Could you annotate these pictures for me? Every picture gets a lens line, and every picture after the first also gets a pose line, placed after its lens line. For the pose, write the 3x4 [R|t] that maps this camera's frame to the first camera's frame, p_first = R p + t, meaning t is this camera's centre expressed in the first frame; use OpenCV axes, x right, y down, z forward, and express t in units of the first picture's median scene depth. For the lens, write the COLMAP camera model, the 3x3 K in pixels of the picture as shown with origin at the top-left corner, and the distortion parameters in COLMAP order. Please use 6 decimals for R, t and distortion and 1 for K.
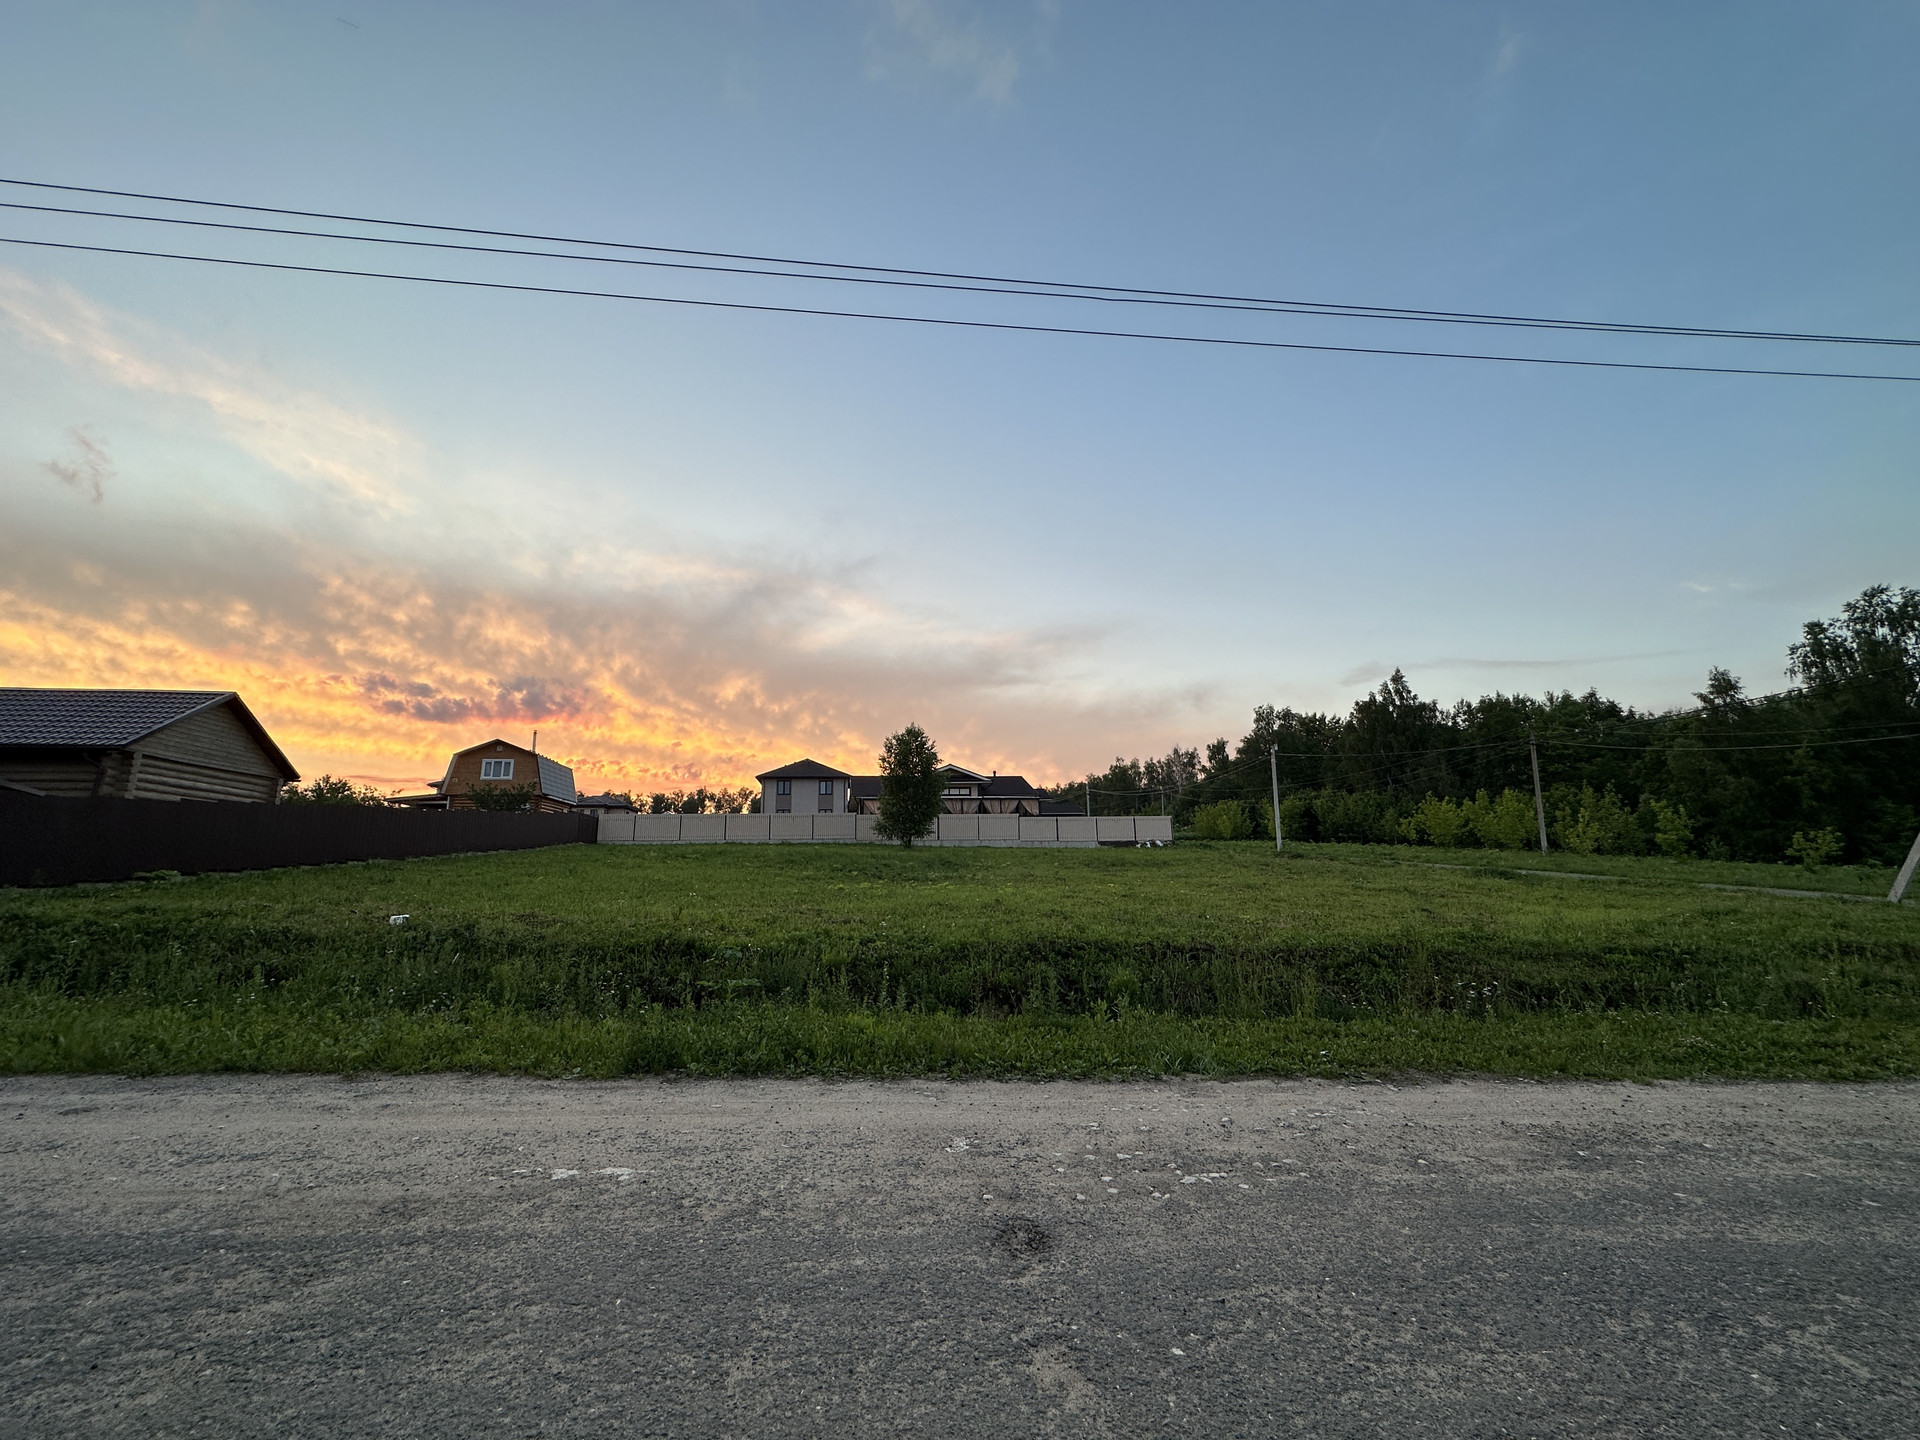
lens RADIAL K [[772.1, 0, 970.5], [0, 772.1, 705.5], [0, 0, 1]] dist [-0.000090, -0.000938]
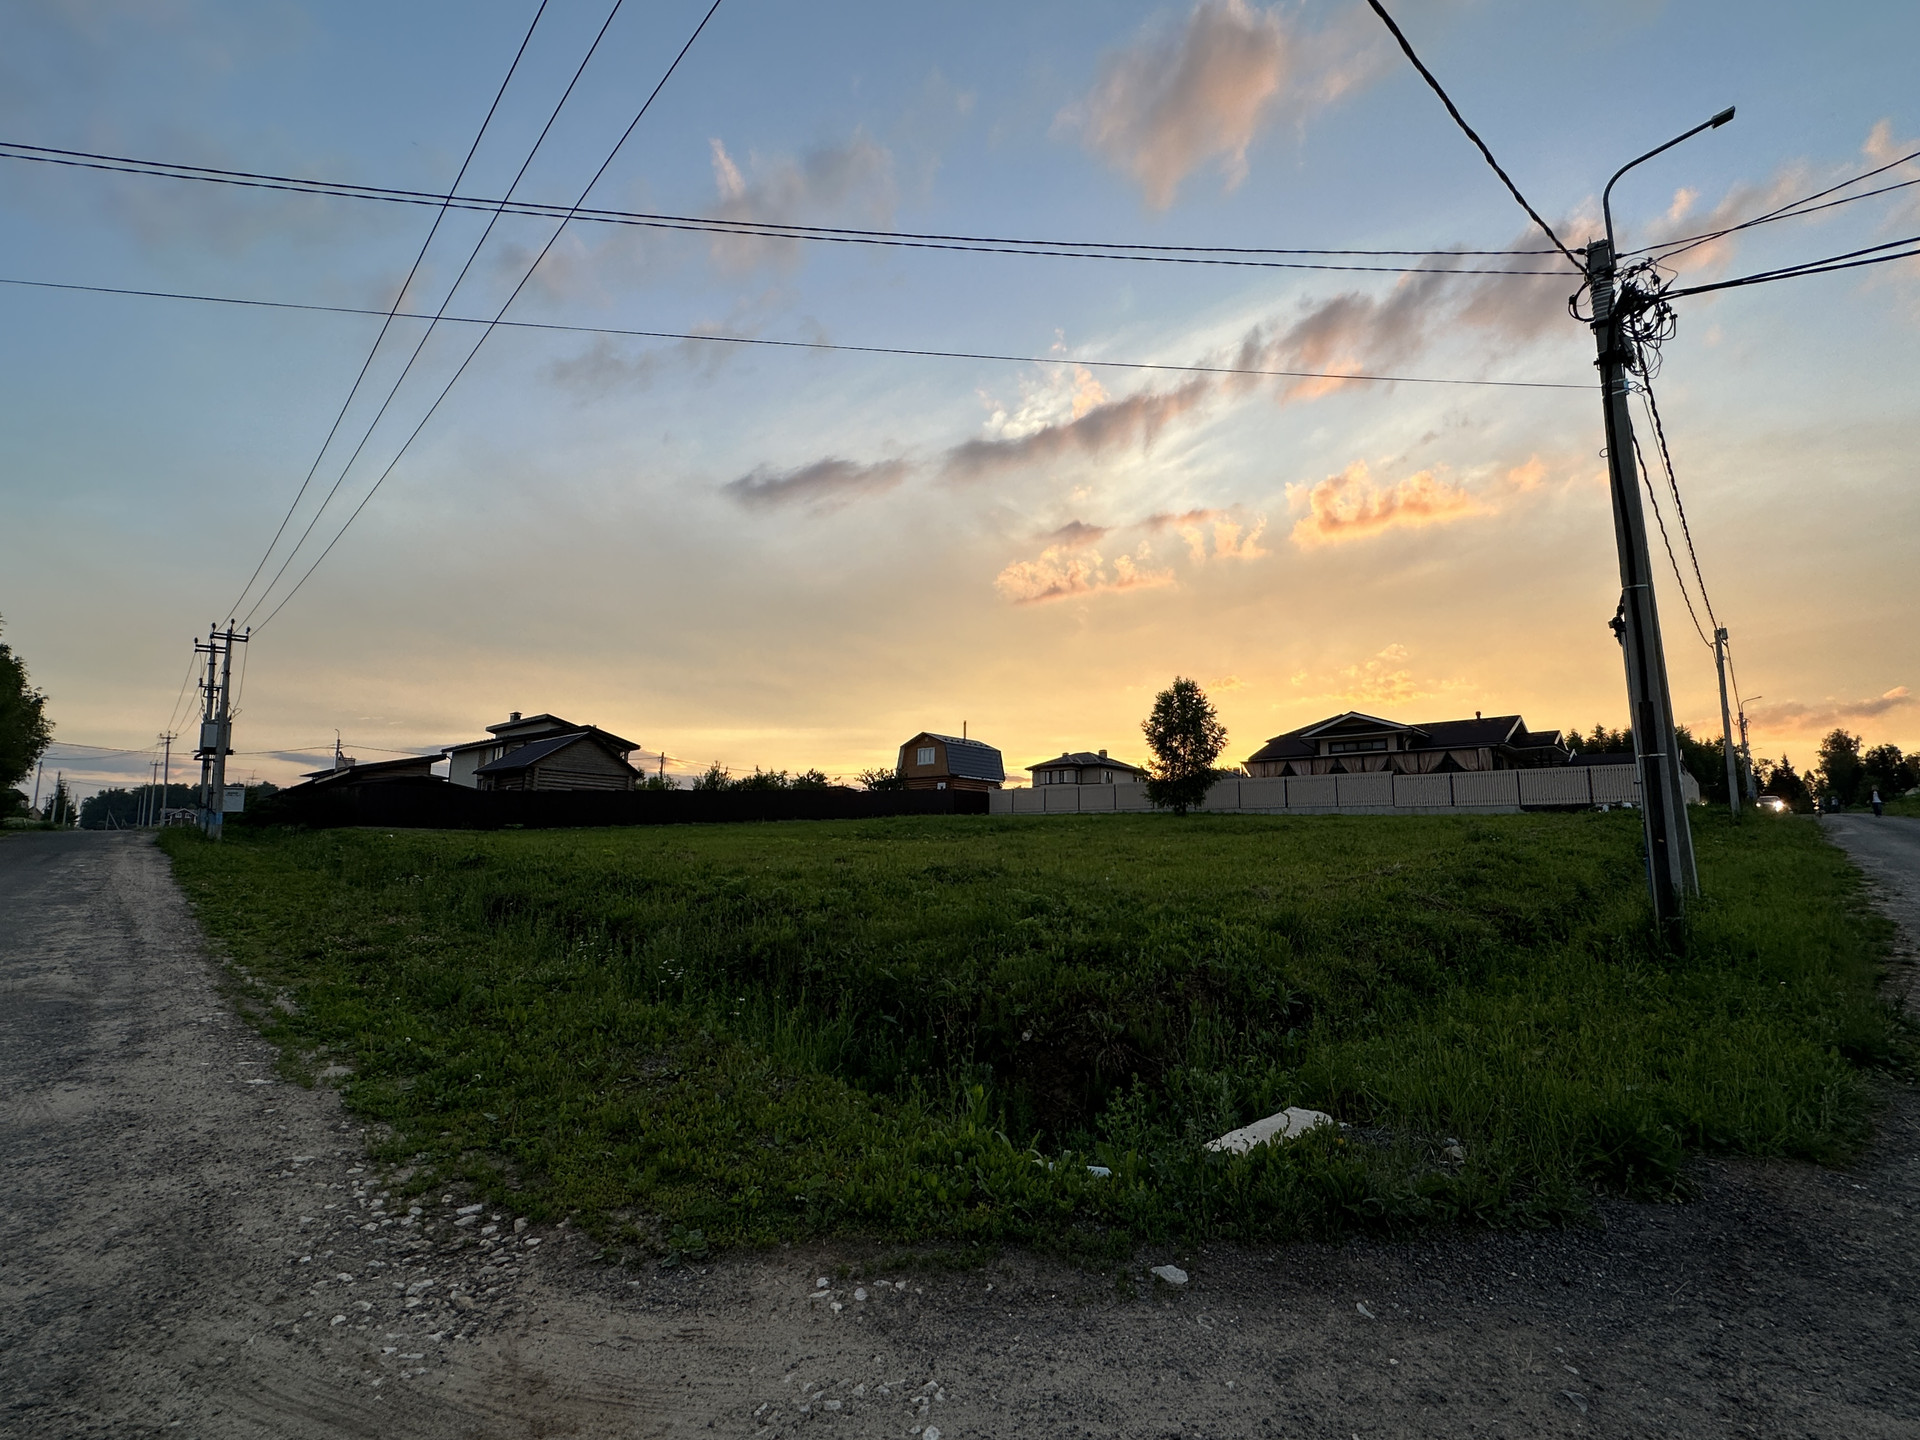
lens RADIAL K [[896.8, 0, 964.5], [0, 896.8, 727.9], [0, 0, 1]] dist [-0.002049, -0.000043]
pose [[0.613517, -0.084836, -0.785112, 0.209191], [0.141733, 0.989898, 0.003791, 0.015023], [0.776858, -0.113602, 0.619343, 0.056489]]
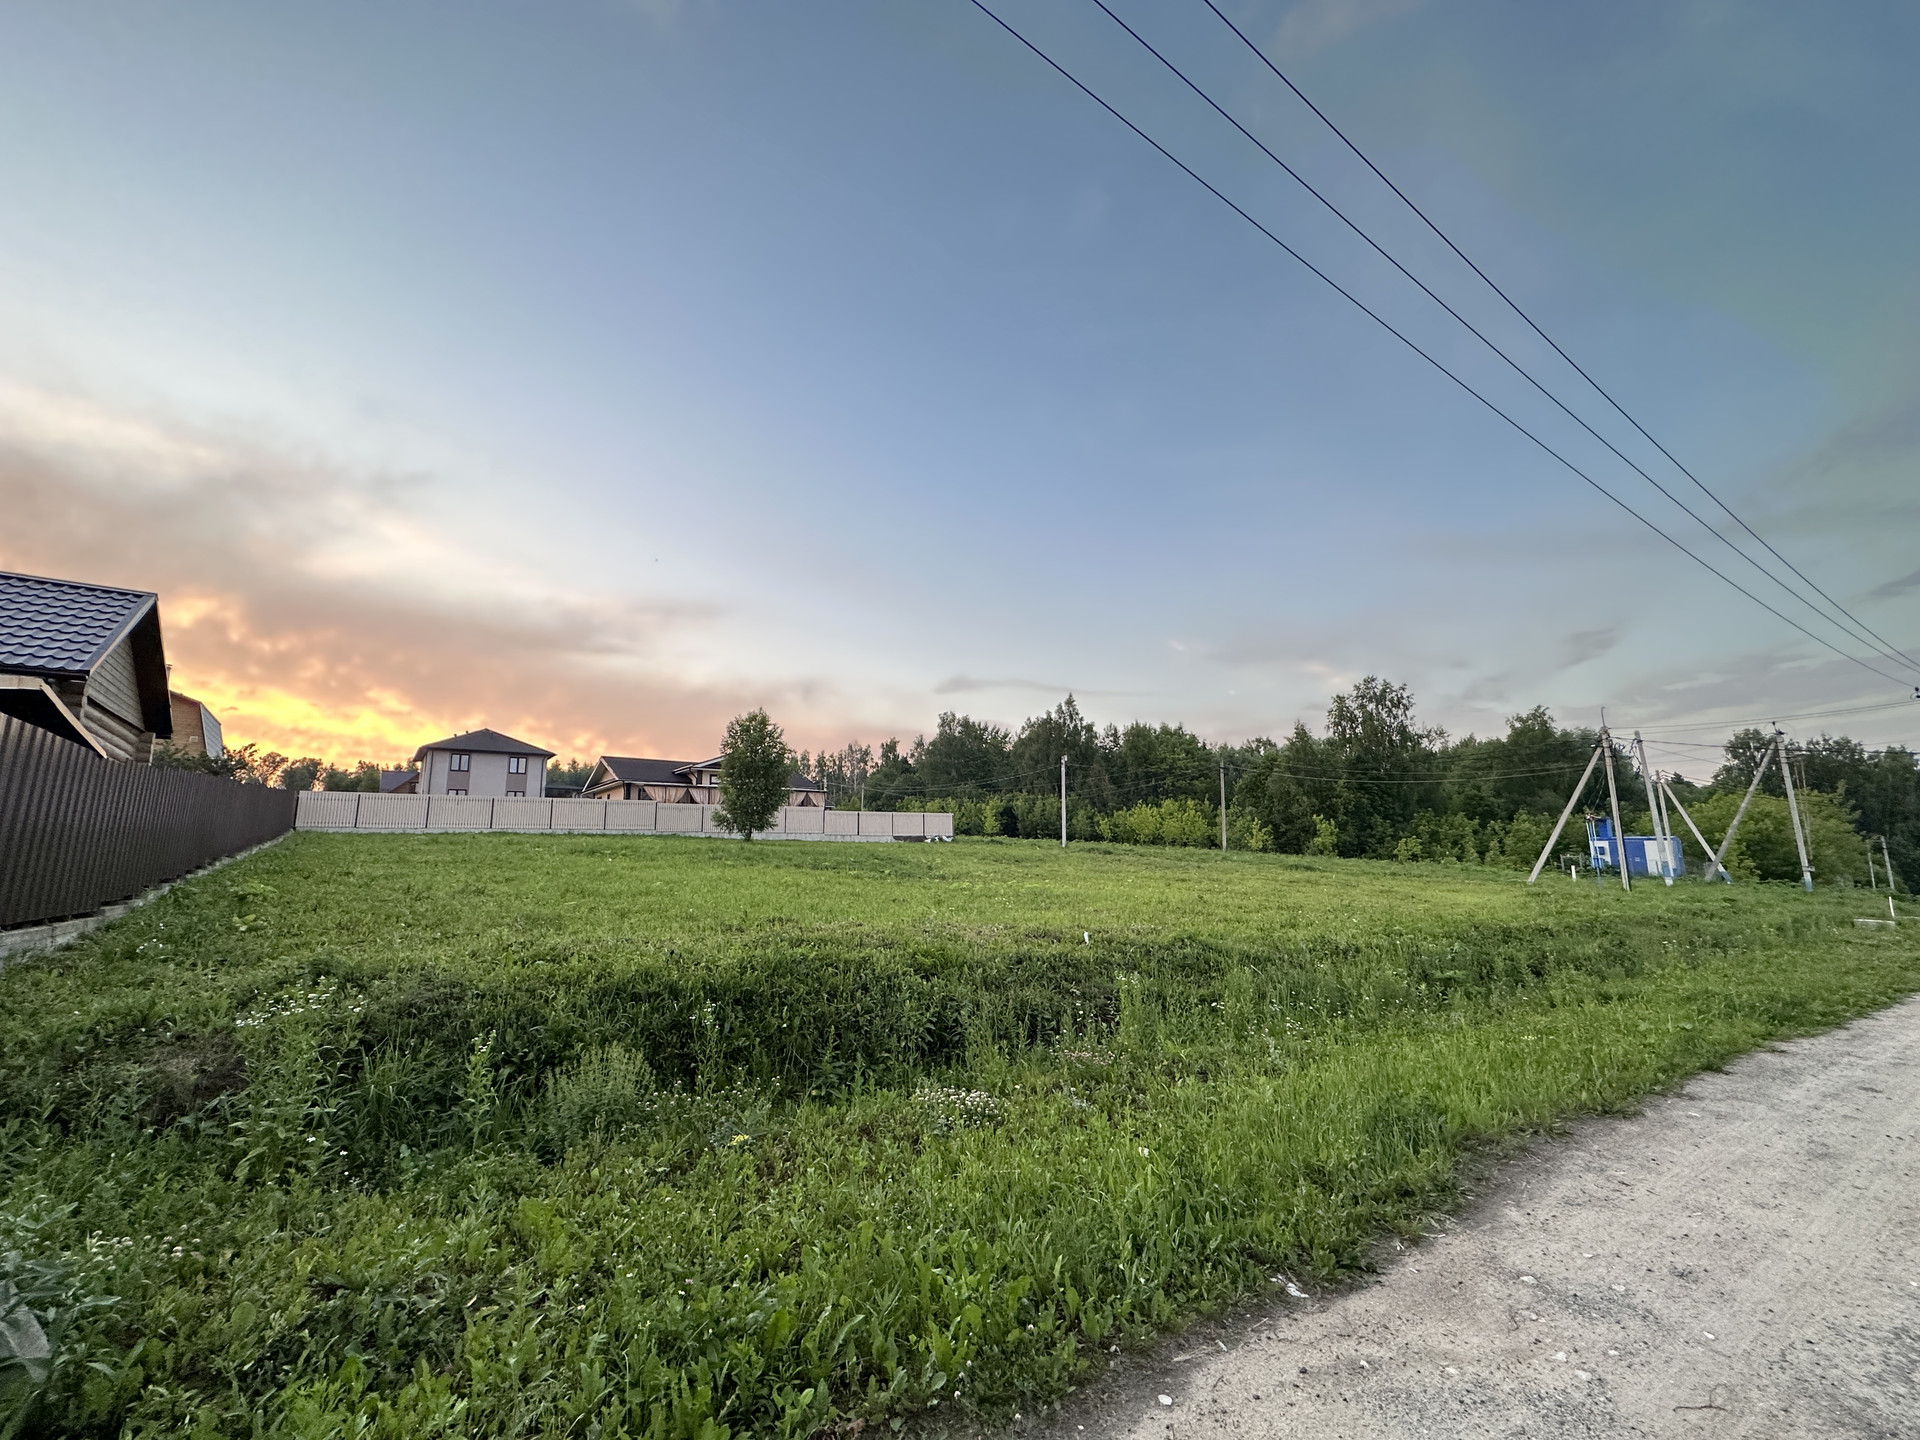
lens RADIAL K [[772.1, 0, 986.8], [0, 772.1, 735.2], [0, 0, 1]] dist [-0.000090, -0.000938]
pose [[0.866616, 0.077916, 0.492855, -0.105639], [-0.102649, 0.994445, 0.023281, 0.001503], [-0.488304, -0.070767, 0.869800, 0.018260]]
